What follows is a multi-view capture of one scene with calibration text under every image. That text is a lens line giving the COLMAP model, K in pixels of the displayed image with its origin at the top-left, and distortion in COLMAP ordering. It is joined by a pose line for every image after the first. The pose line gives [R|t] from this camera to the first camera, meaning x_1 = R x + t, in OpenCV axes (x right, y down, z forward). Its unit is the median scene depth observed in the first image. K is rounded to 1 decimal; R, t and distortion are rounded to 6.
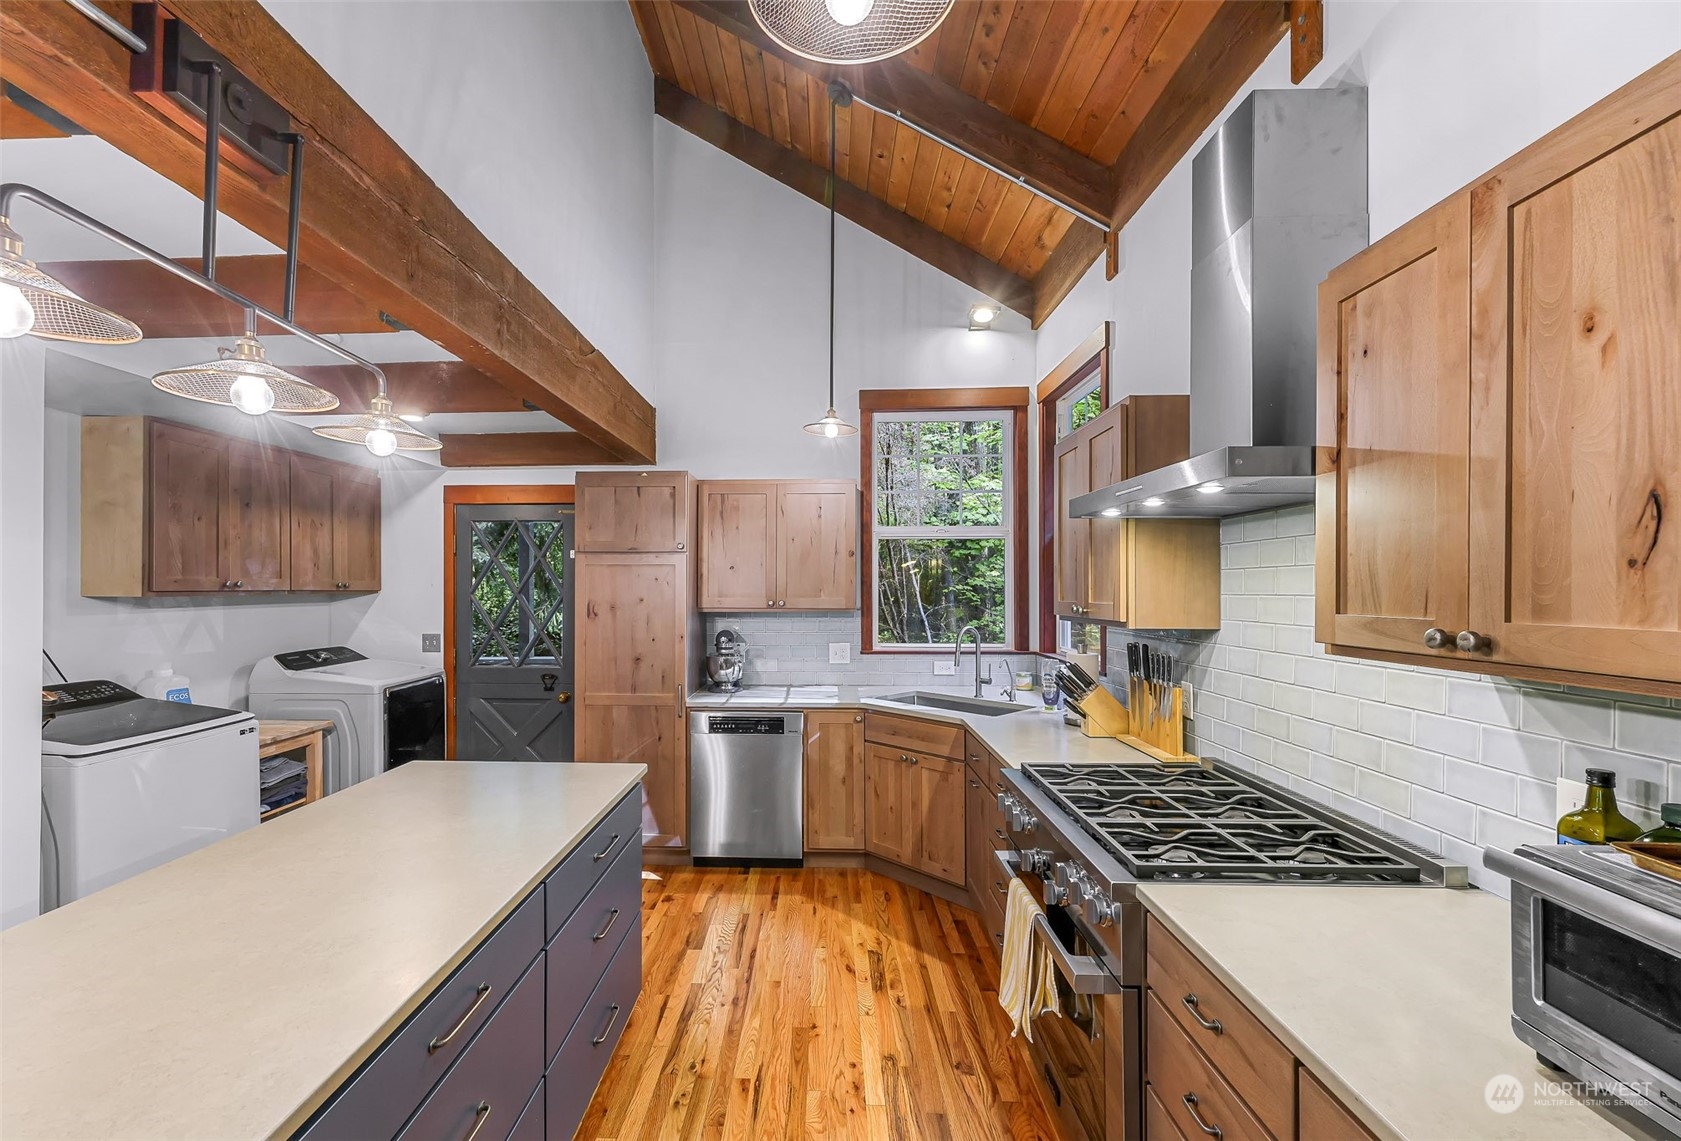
lens RADIAL K [[686.6, 0, 738.1], [0, 686.6, 581.7], [0, 0, 1]] dist [-0.000595, 0.000057]
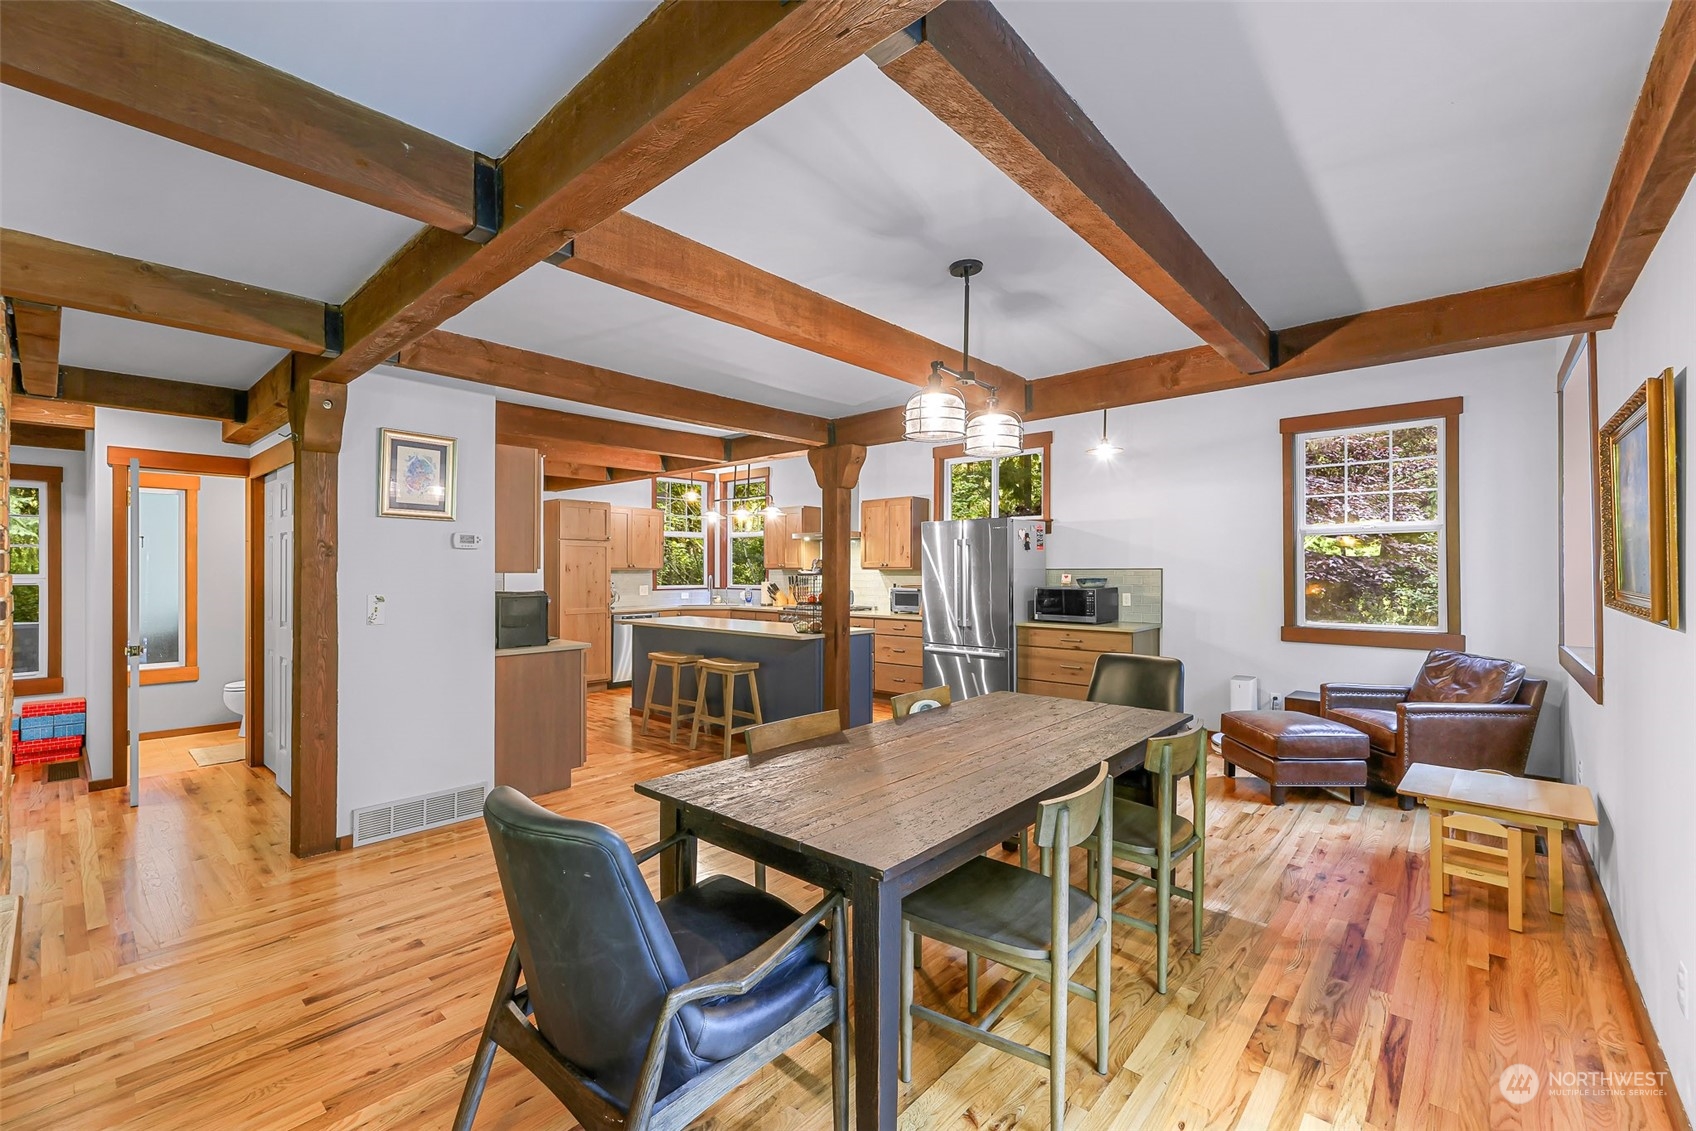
lens RADIAL K [[715.8, 0, 811.4], [0, 715.8, 566.9], [0, 0, 1]] dist [0.001488, 0.000095]
pose [[0.611693, 0.006202, 0.791071, -1.505544], [-0.008688, 0.999962, -0.001122, 0.037918], [-0.791047, -0.006187, 0.611724, -0.826643]]
